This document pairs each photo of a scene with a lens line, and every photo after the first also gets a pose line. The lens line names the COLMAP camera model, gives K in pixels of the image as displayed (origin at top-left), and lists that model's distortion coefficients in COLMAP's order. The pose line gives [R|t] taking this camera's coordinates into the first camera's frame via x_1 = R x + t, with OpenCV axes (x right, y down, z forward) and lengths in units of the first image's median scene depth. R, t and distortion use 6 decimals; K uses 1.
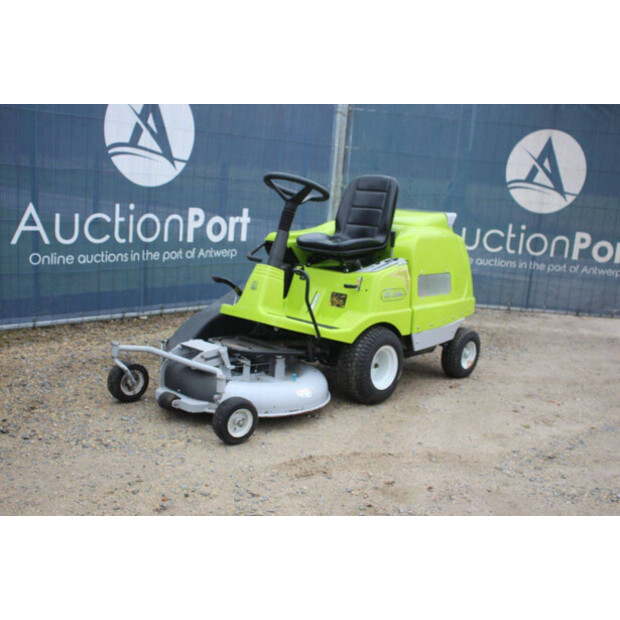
lens RADIAL K [[736.6, 0, 310.0], [0, 736.6, 310.0], [0, 0, 1]] dist [-0.002583, 0.008569]
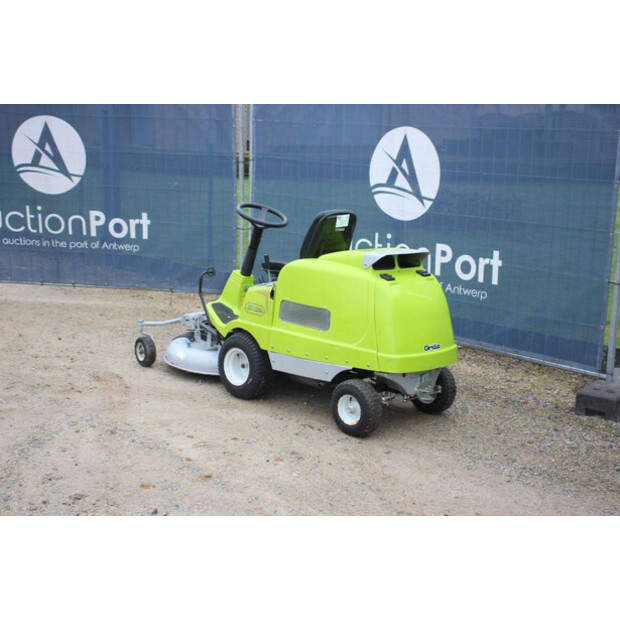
lens RADIAL K [[991.2, 0, 324.7], [0, 991.2, 310.4], [0, 0, 1]] dist [0.225984, 0.011154]
pose [[-0.029530, 0.110465, -0.993441, 1.681335], [-0.227660, 0.967010, 0.114293, -0.224870], [0.973293, 0.229542, -0.003407, 1.133899]]
